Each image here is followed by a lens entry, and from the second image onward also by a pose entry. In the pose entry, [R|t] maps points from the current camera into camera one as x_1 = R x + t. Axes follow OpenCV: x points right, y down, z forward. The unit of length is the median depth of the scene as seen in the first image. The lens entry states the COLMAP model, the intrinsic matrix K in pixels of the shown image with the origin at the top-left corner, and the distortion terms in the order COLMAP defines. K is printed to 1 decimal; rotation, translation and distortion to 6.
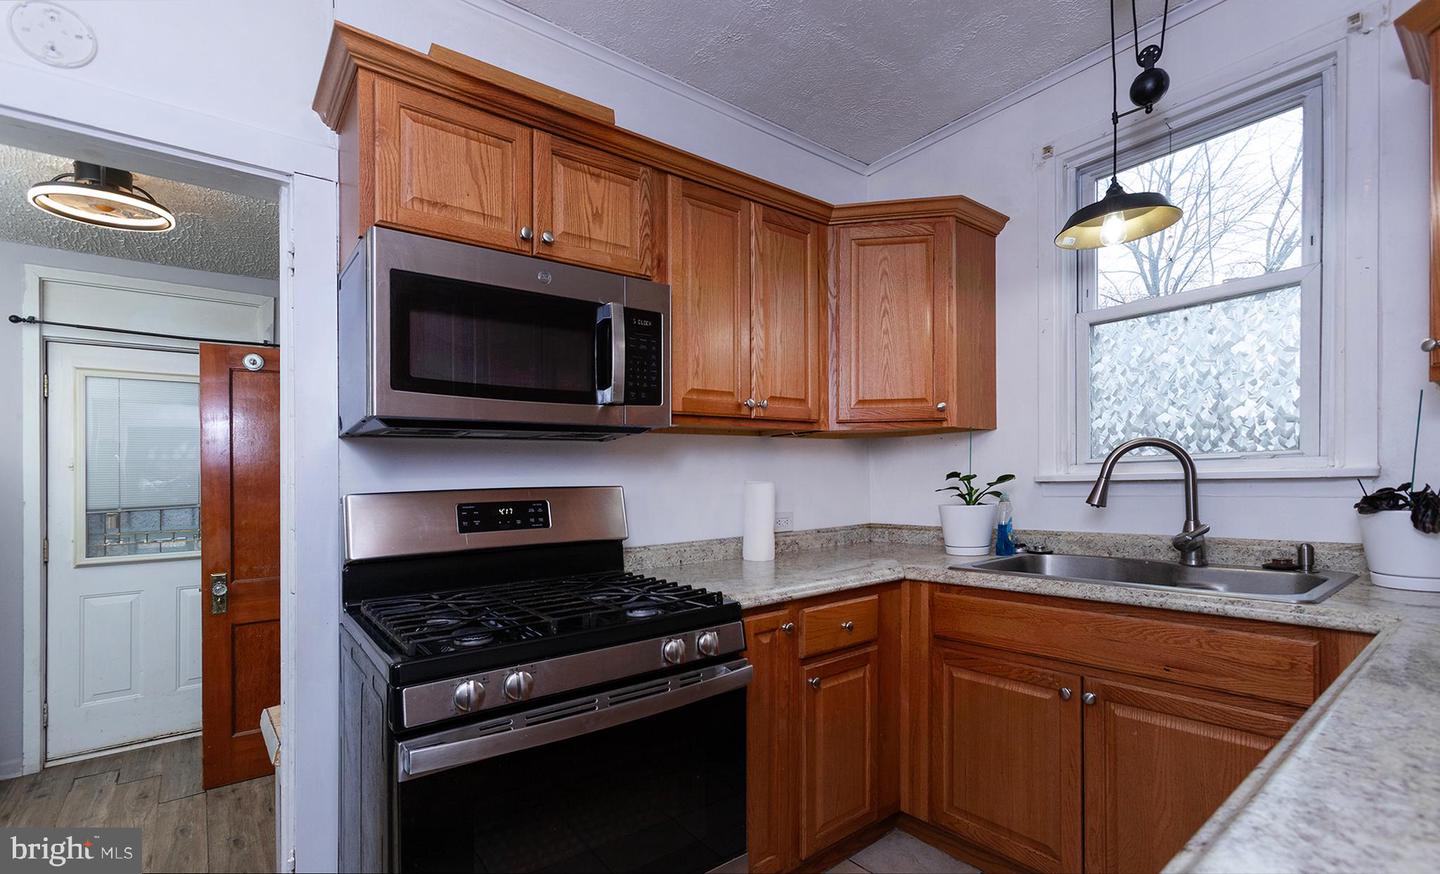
lens RADIAL K [[653.2, 0, 720.4], [0, 653.2, 479.5], [0, 0, 1]] dist [0.033644, 0.000536]
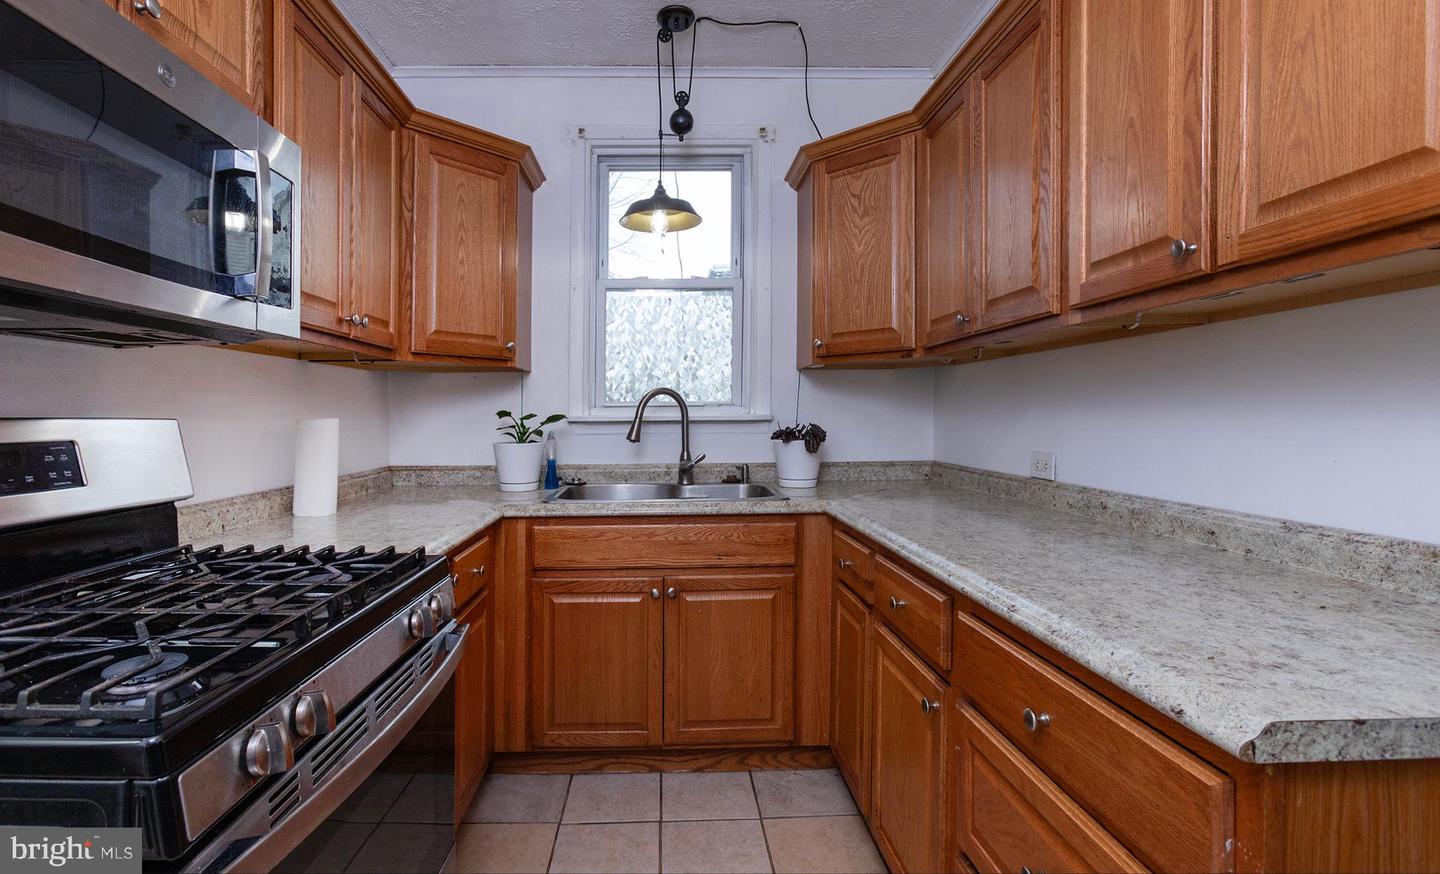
lens RADIAL K [[642.5, 0, 751.4], [0, 642.5, 425.8], [0, 0, 1]] dist [0.018874, 0.000870]
pose [[0.607460, 0.006249, 0.794326, -0.249712], [-0.011669, 0.999931, 0.001057, 0.006991], [-0.794265, -0.009911, 0.607491, 0.103546]]
